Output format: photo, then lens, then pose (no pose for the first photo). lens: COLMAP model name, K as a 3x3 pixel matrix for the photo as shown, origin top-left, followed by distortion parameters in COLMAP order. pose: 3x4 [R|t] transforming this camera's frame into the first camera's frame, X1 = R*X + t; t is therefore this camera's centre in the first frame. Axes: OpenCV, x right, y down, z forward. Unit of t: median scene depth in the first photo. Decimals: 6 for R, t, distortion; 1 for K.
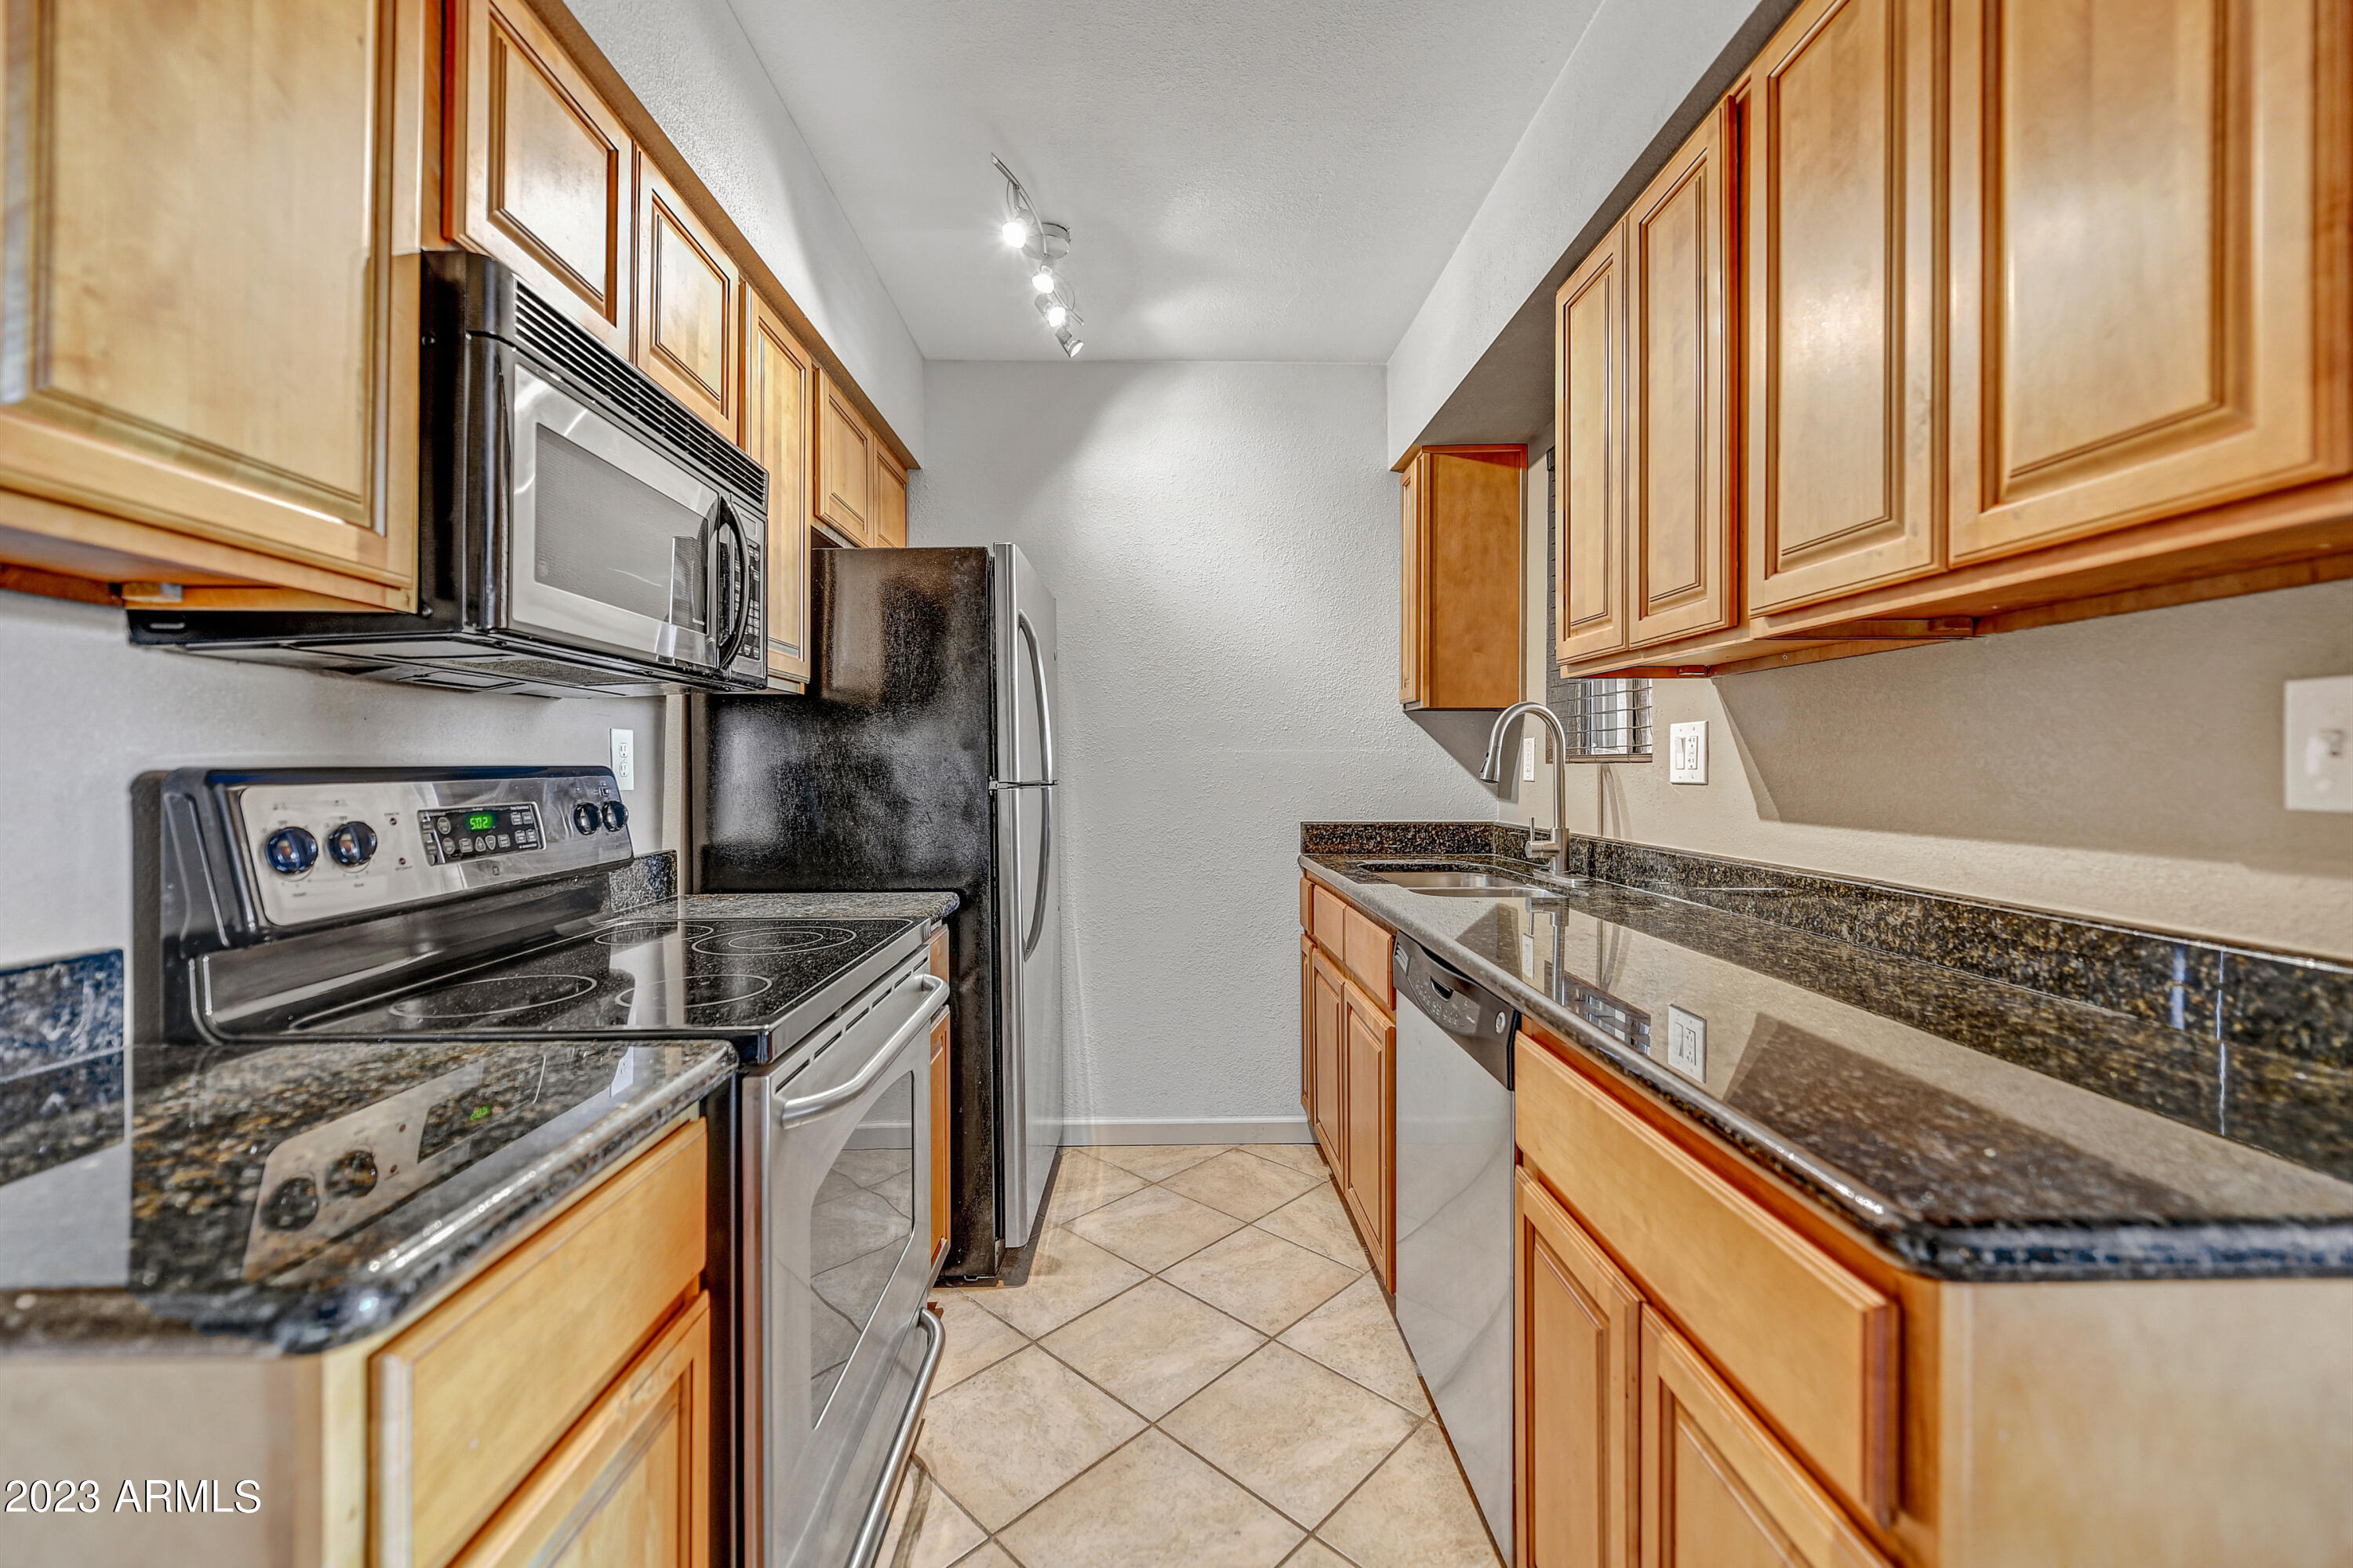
lens RADIAL K [[951.4, 0, 1279.2], [0, 951.4, 771.0], [0, 0, 1]] dist [0.008636, -0.002948]
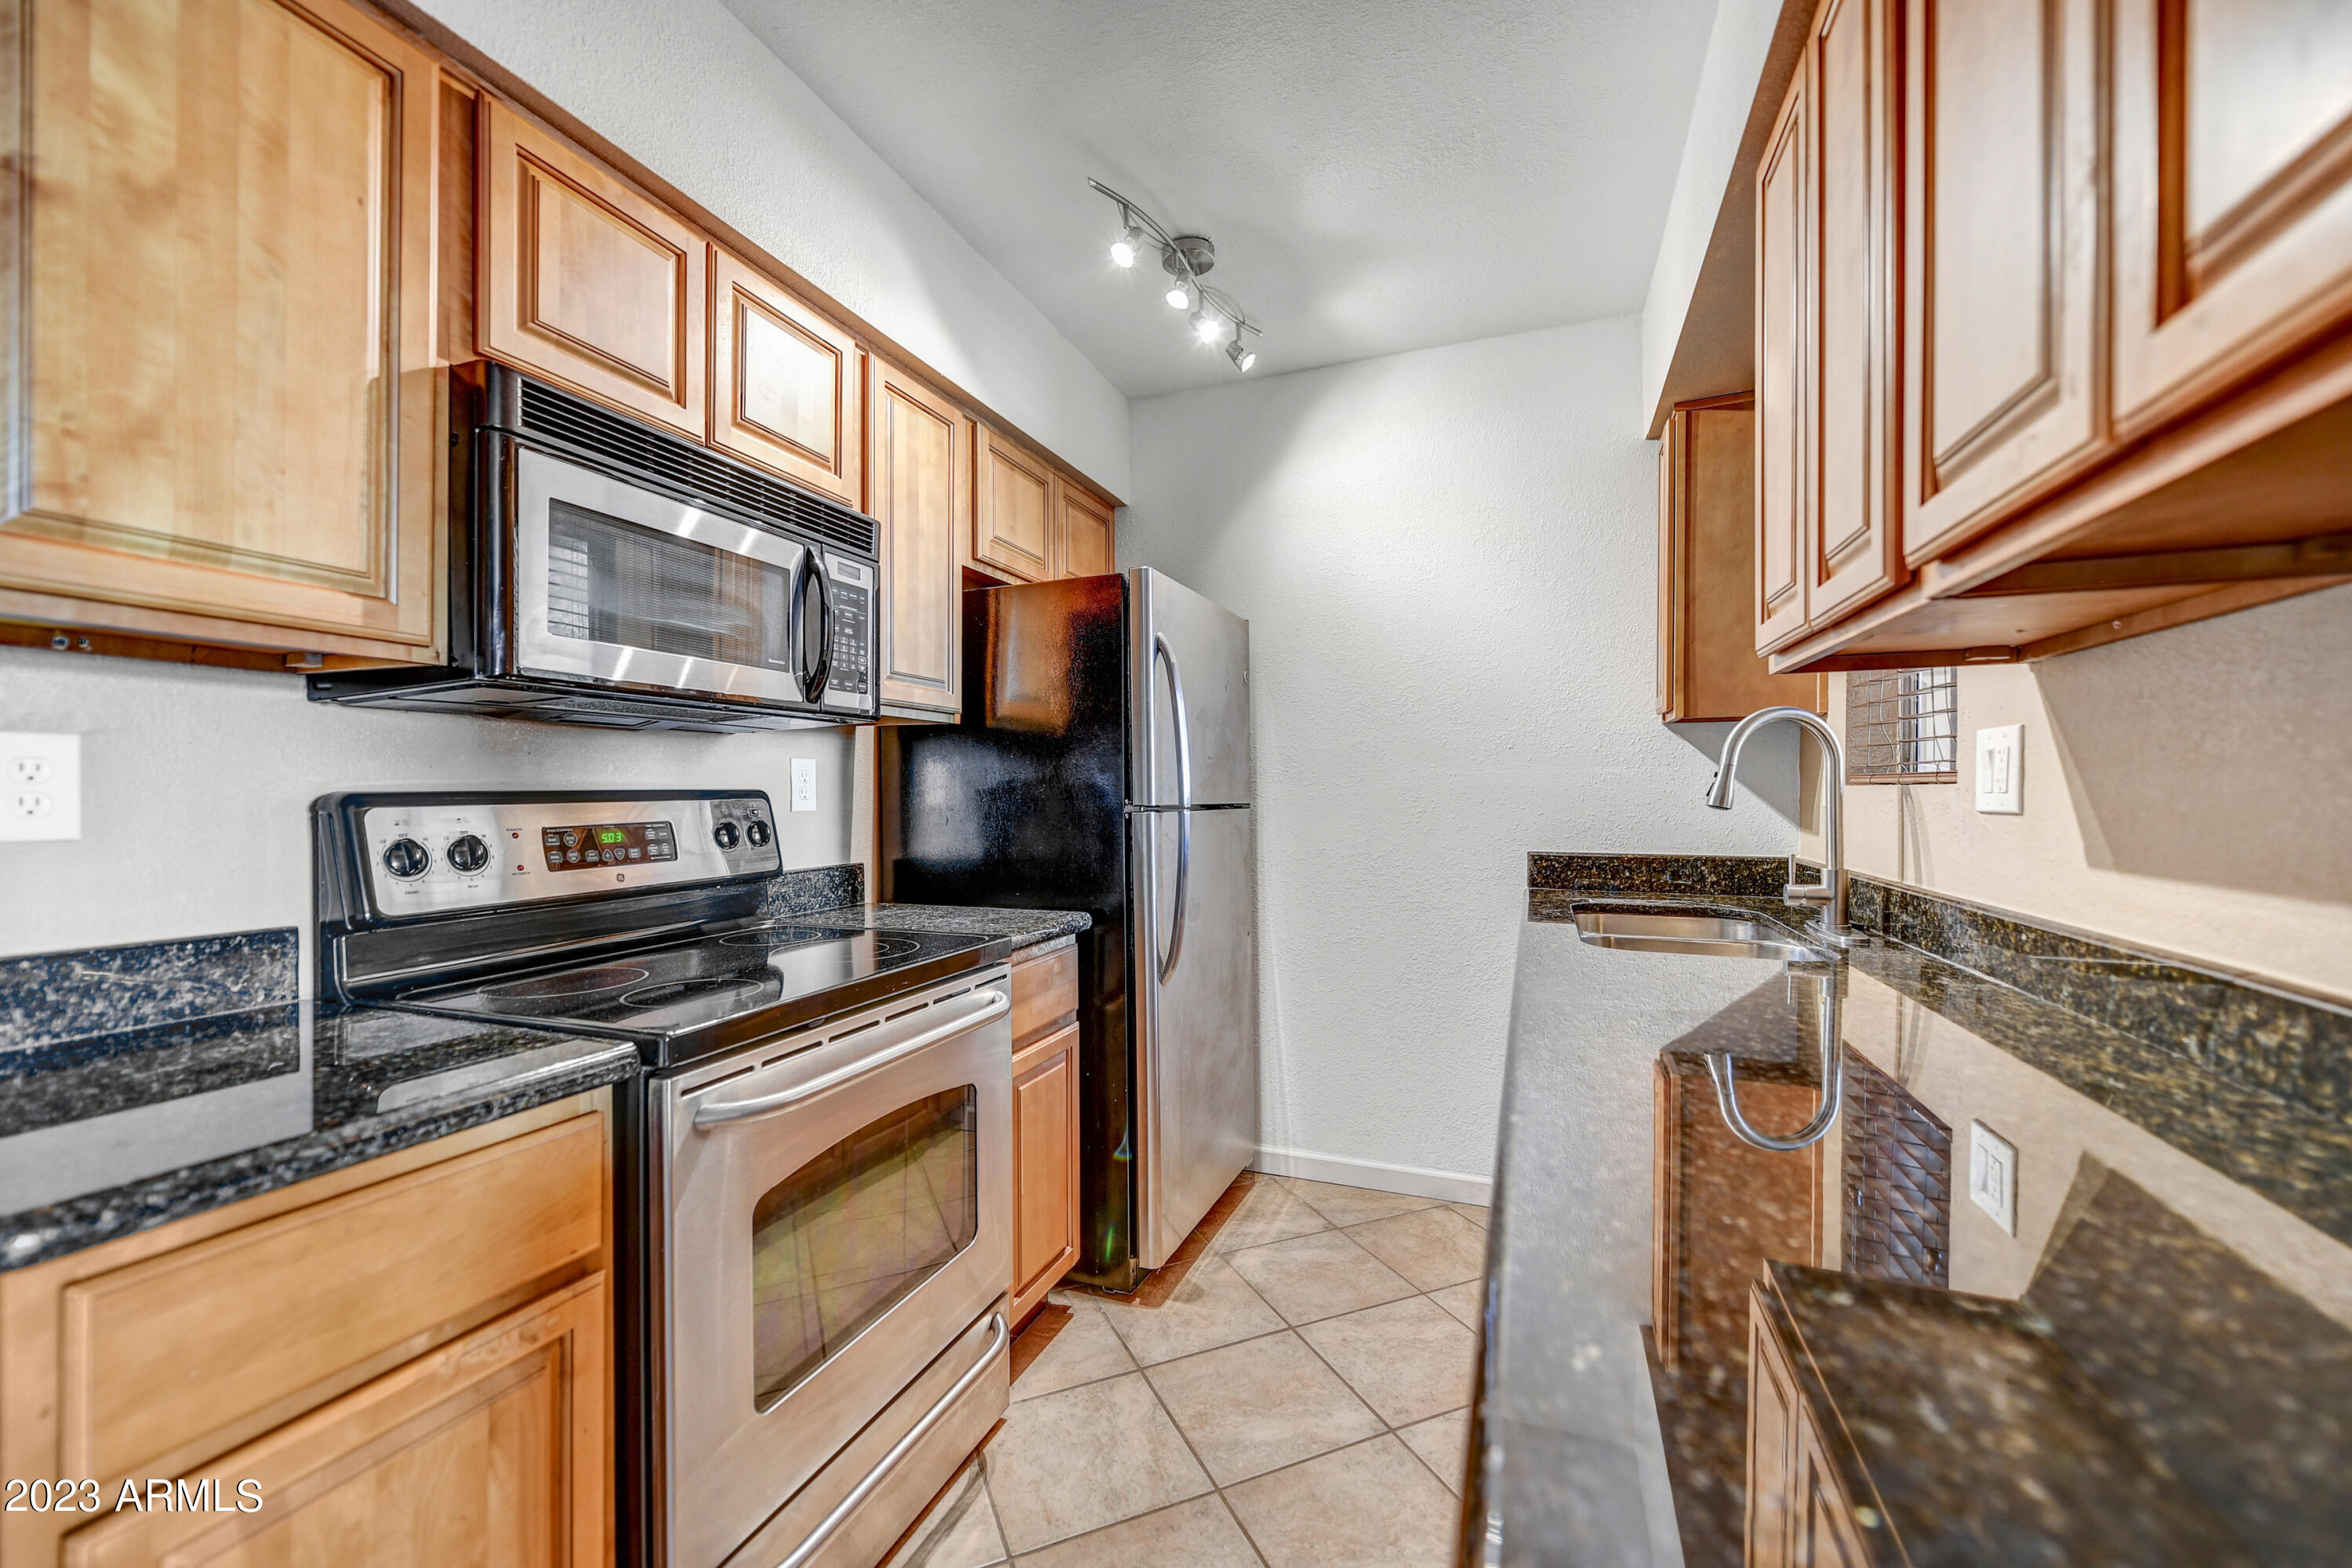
lens RADIAL K [[950.9, 0, 1247.6], [0, 950.9, 799.8], [0, 0, 1]] dist [0.008636, -0.002948]
pose [[0.913509, 0.003308, -0.406805, 0.291090], [-0.000518, 0.999976, 0.006968, -0.001717], [0.406818, -0.006154, 0.913488, 0.167714]]
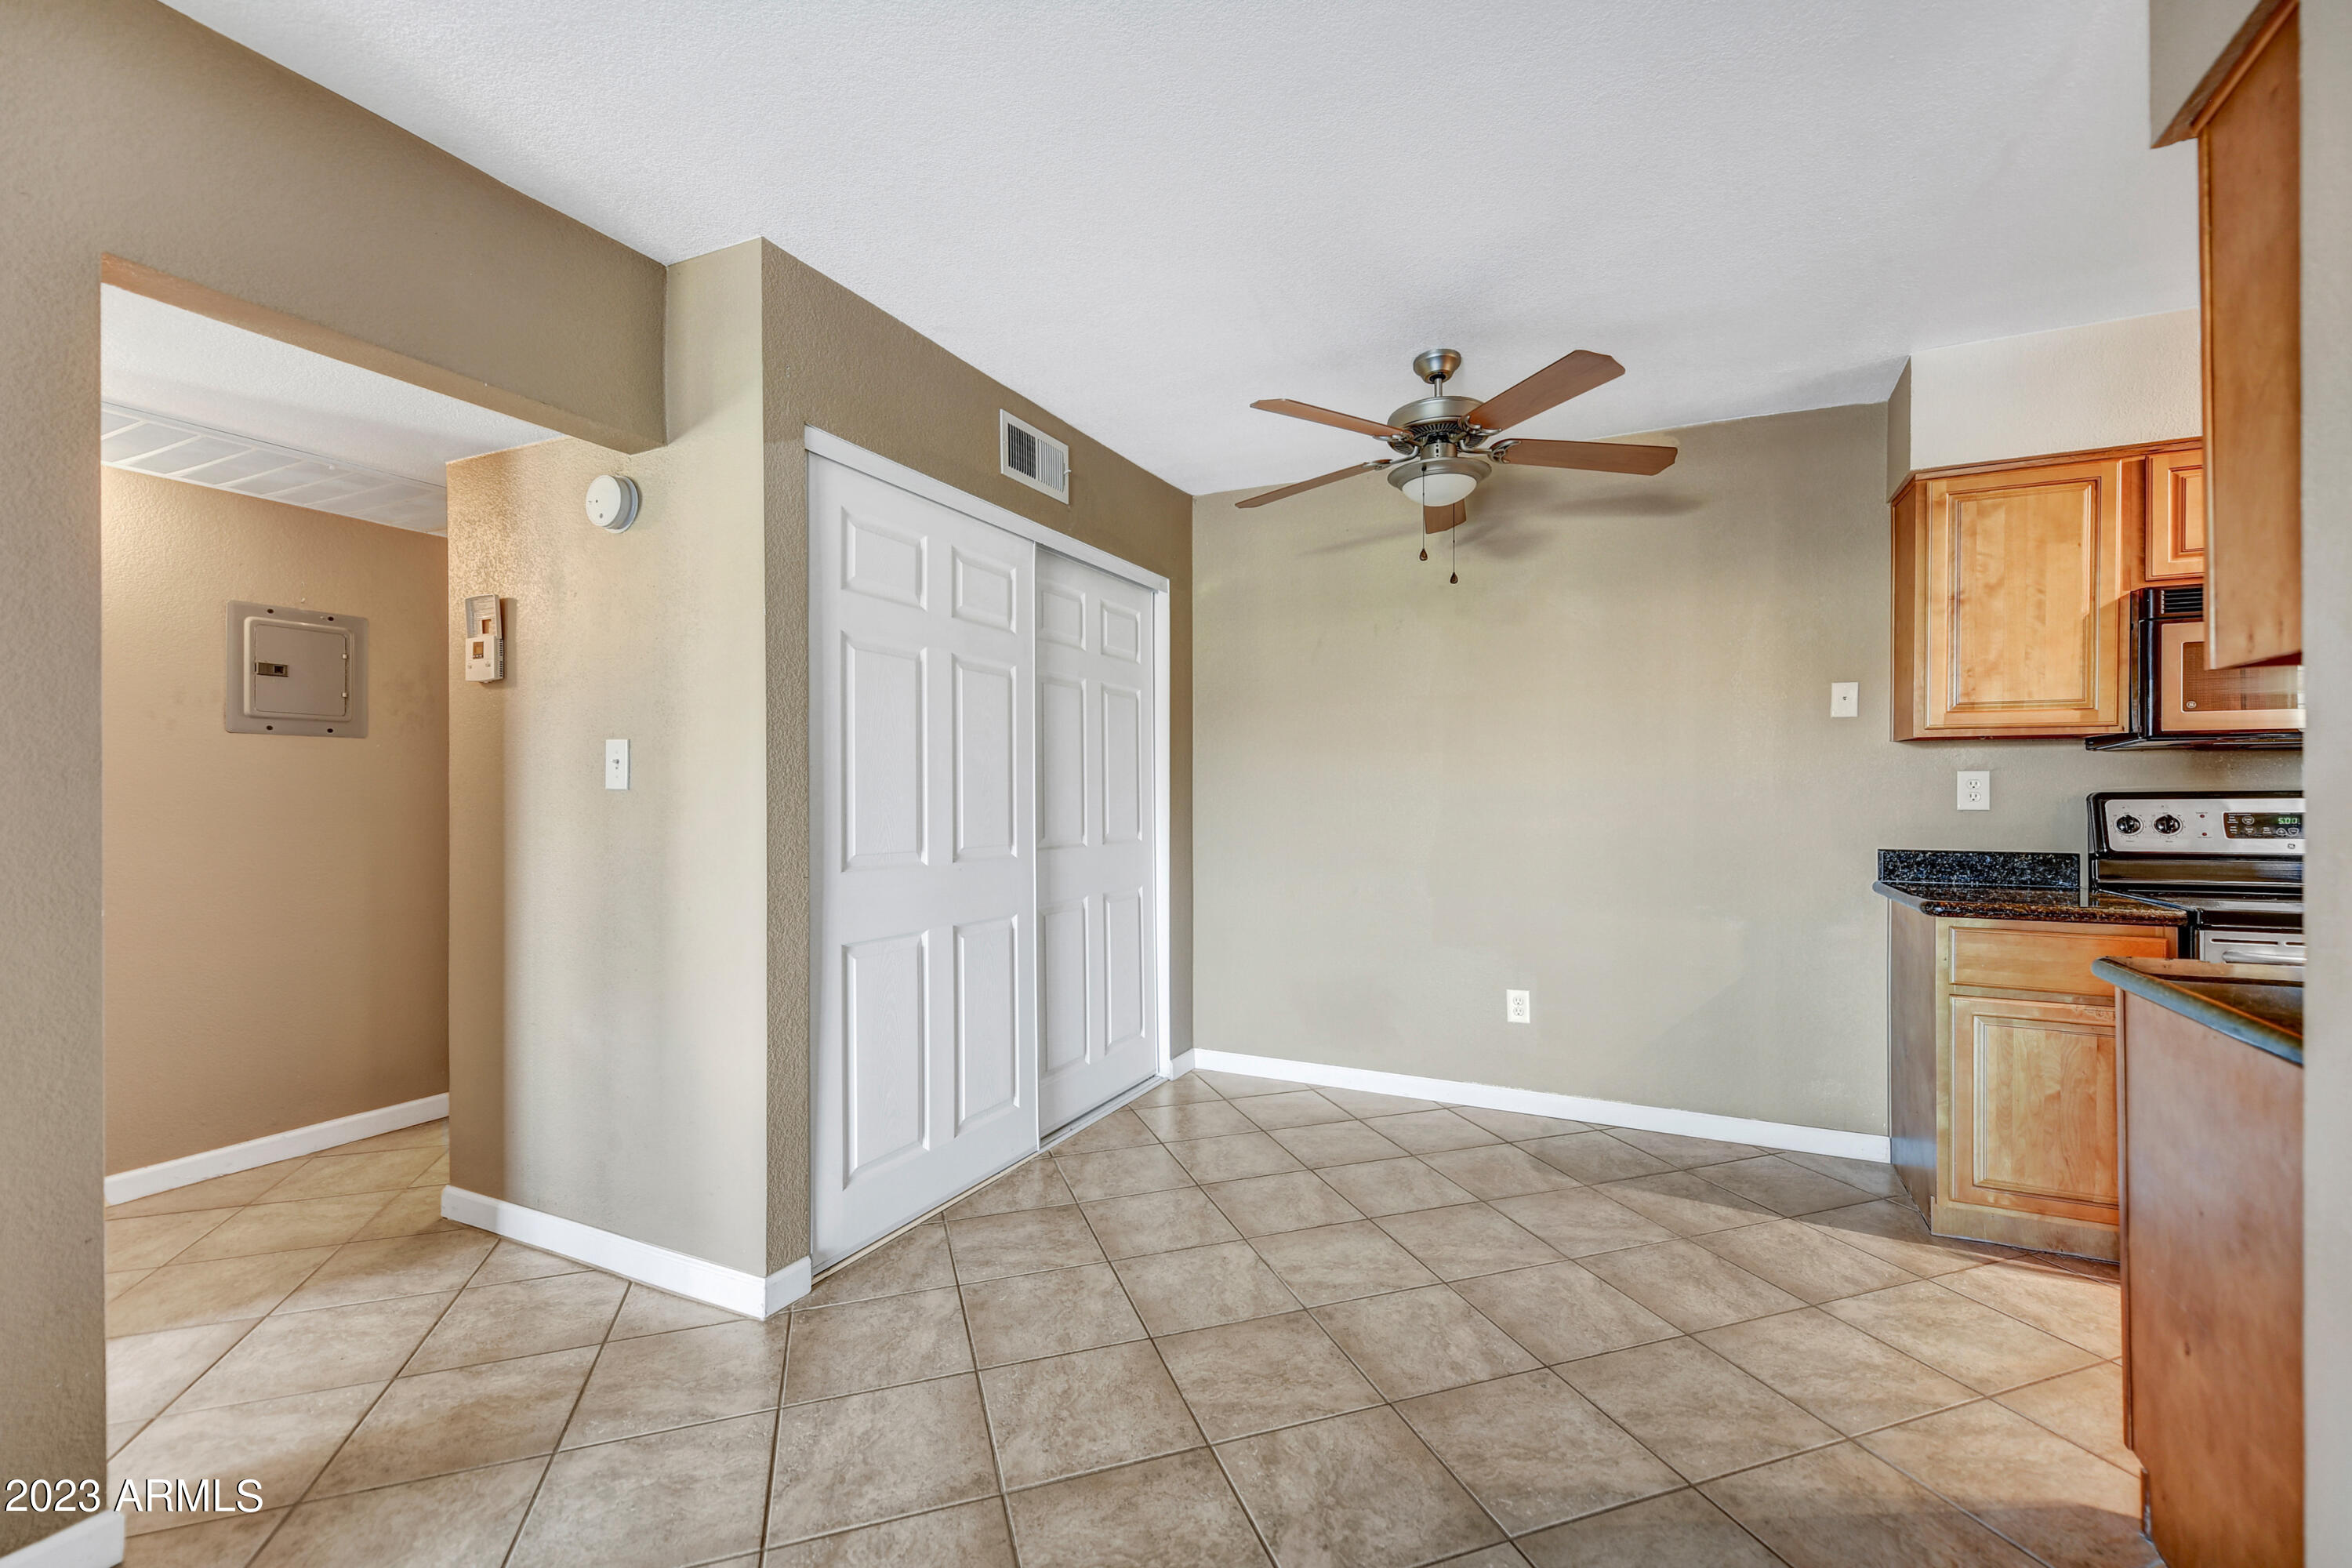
lens RADIAL K [[950.9, 0, 1091.9], [0, 950.9, 785.3], [0, 0, 1]] dist [0.008636, -0.002948]
pose [[-0.565025, -0.006617, -0.825047, 1.568179], [0.000536, 0.999965, -0.008387, -0.001513], [0.825074, -0.005181, -0.565001, 0.079383]]
